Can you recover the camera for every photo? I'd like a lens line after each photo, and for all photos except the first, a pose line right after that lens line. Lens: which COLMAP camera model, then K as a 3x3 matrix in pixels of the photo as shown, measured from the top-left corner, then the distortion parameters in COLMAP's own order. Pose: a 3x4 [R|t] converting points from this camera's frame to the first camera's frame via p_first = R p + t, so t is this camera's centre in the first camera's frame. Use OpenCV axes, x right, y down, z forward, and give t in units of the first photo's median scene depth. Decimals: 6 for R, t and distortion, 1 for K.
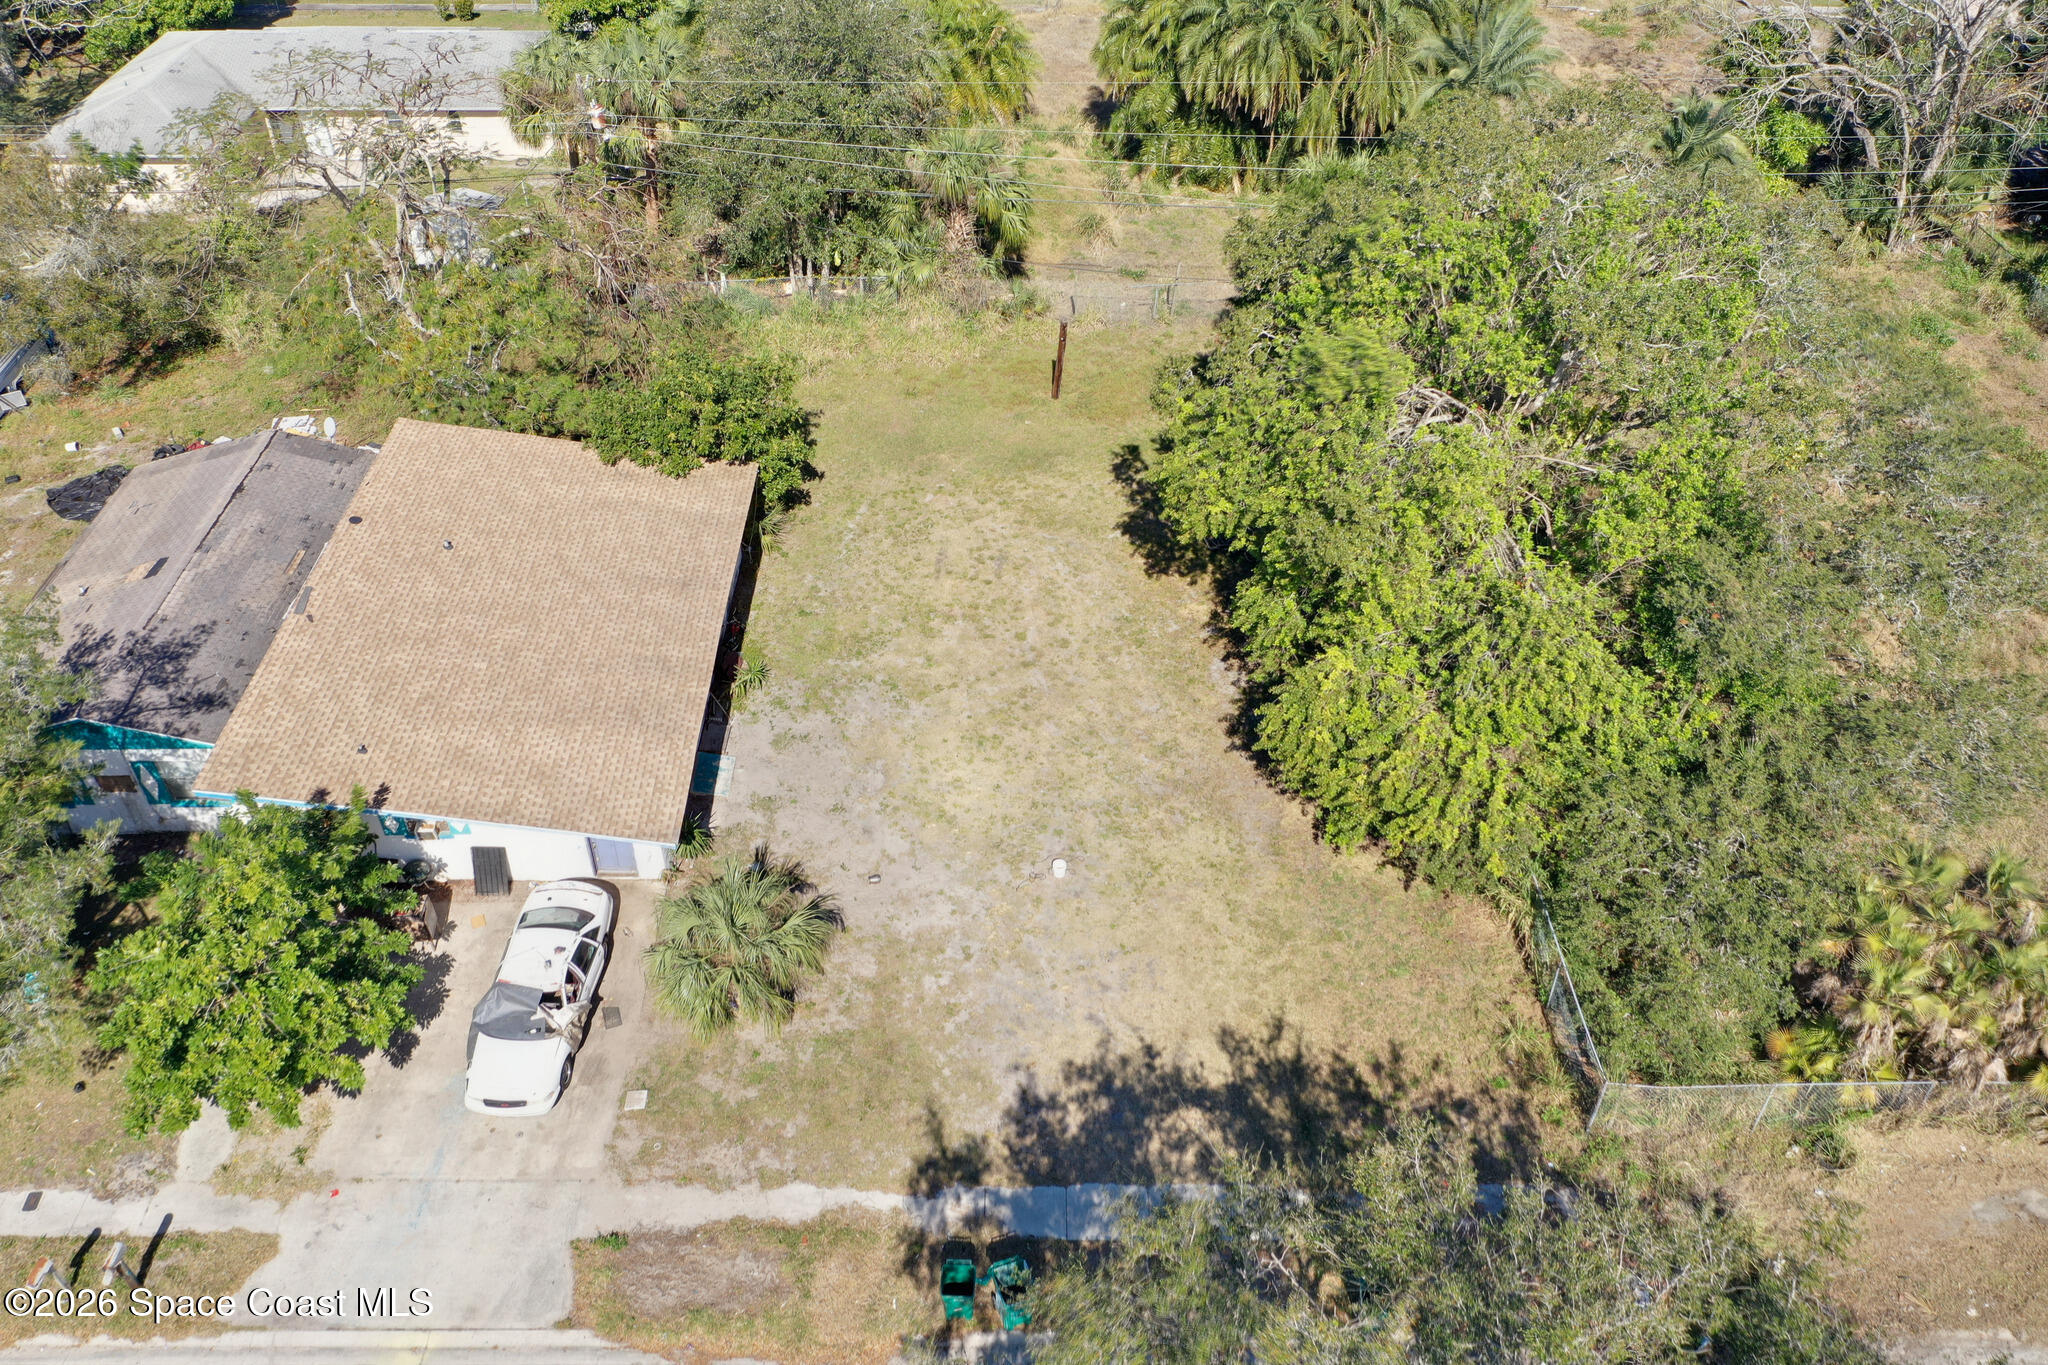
lens RADIAL K [[1610.2, 0, 1043.4], [0, 1610.2, 682.3], [0, 0, 1]] dist [0.005456, -0.003187]
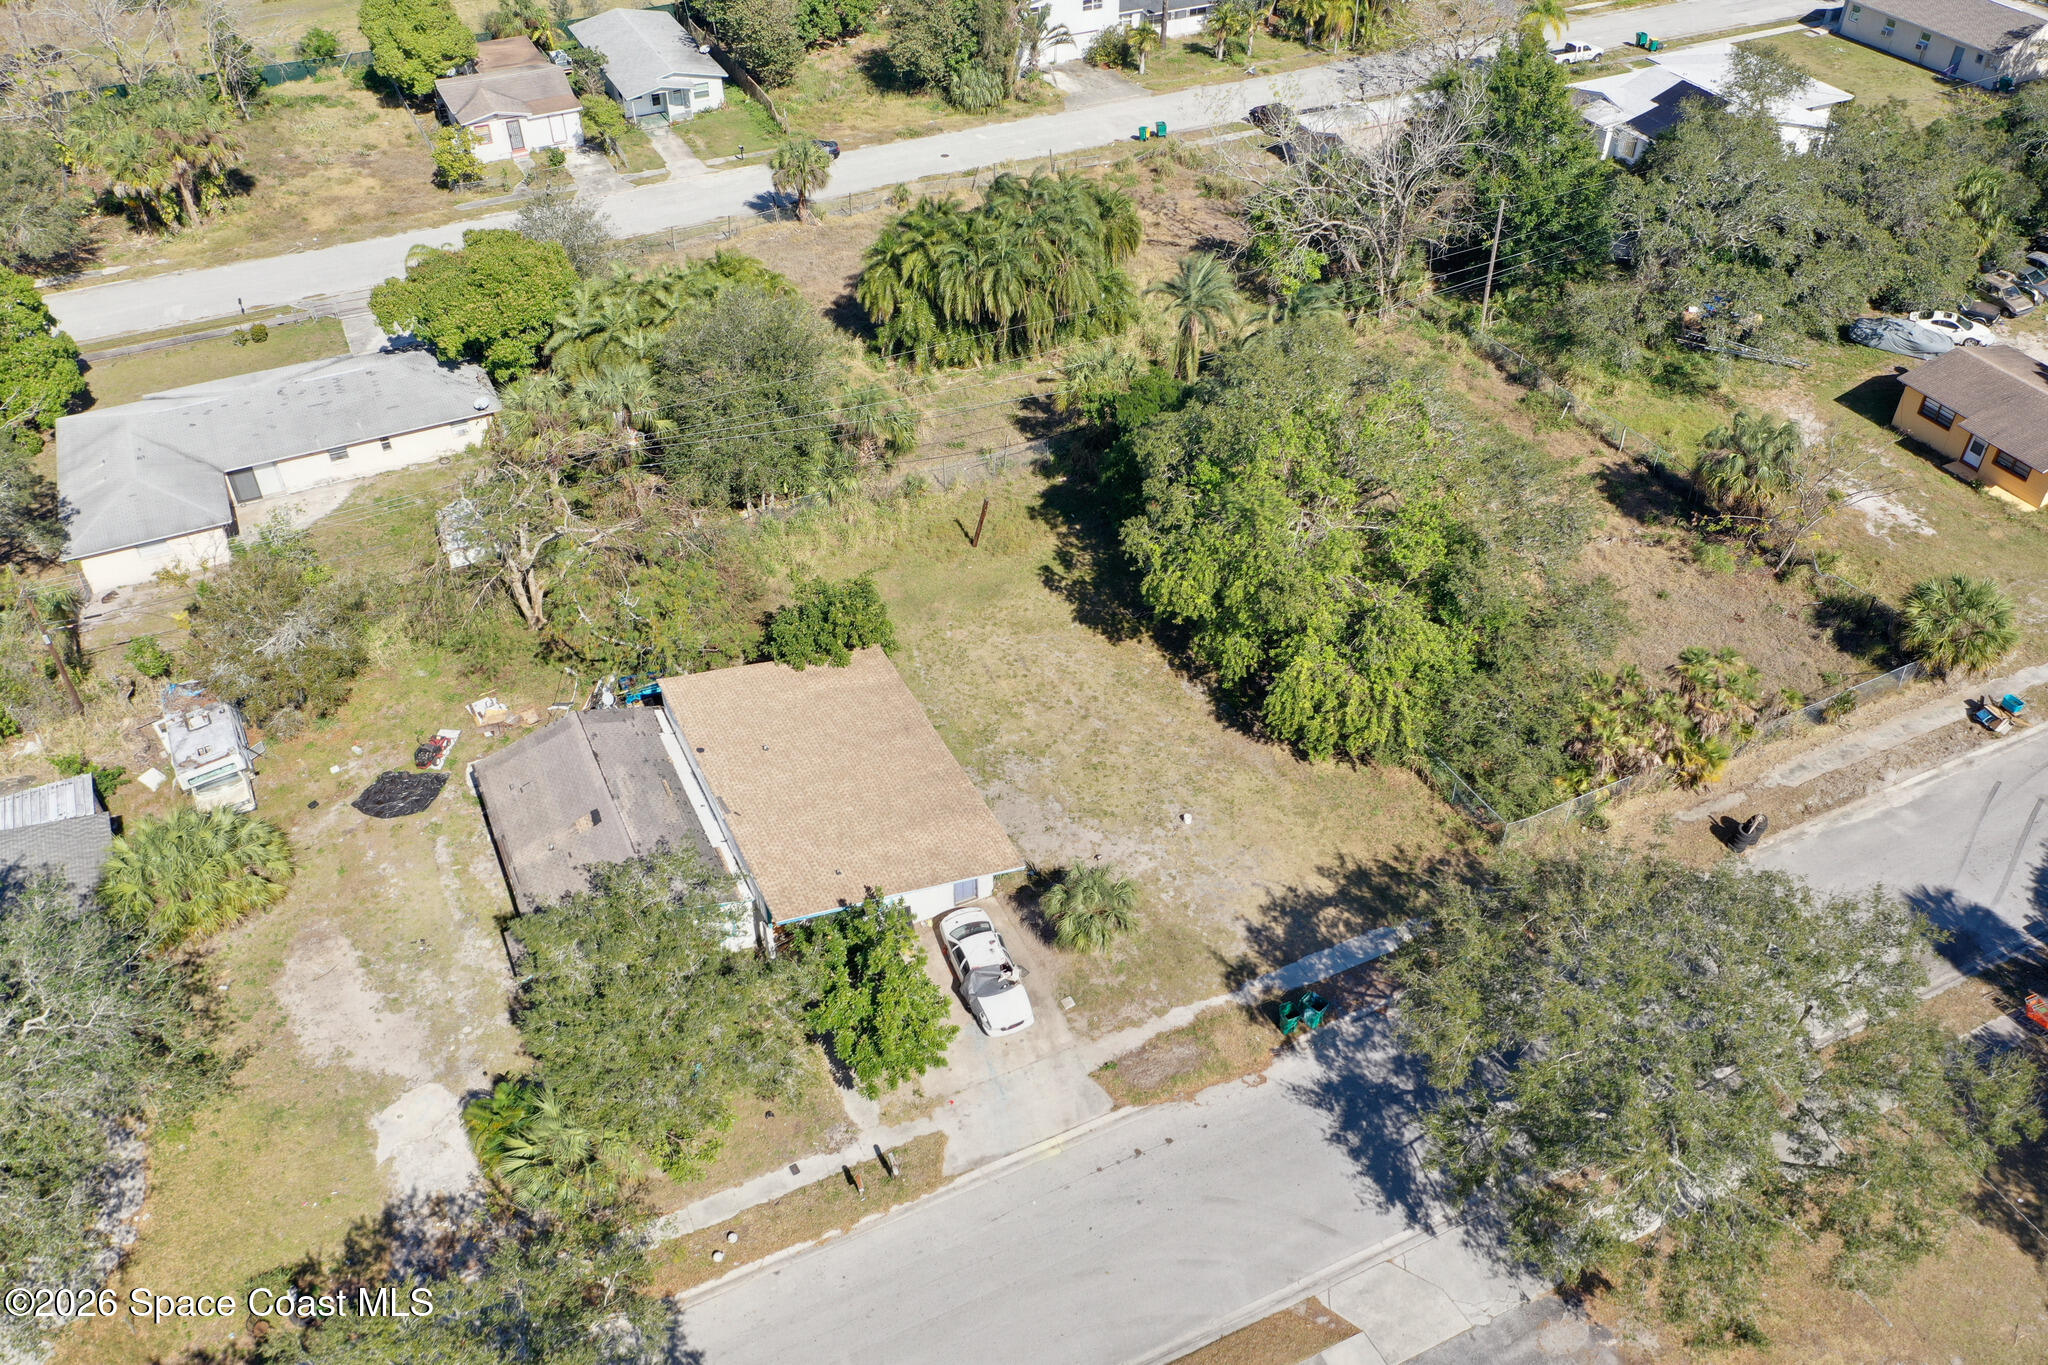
lens RADIAL K [[1610.2, 0, 1070.3], [0, 1610.2, 674.9], [0, 0, 1]] dist [0.005456, -0.003187]
pose [[0.897358, -0.276711, 0.343773, -0.750263], [0.278708, 0.959336, 0.044675, -0.169275], [-0.342156, 0.055723, 0.937990, -0.698372]]
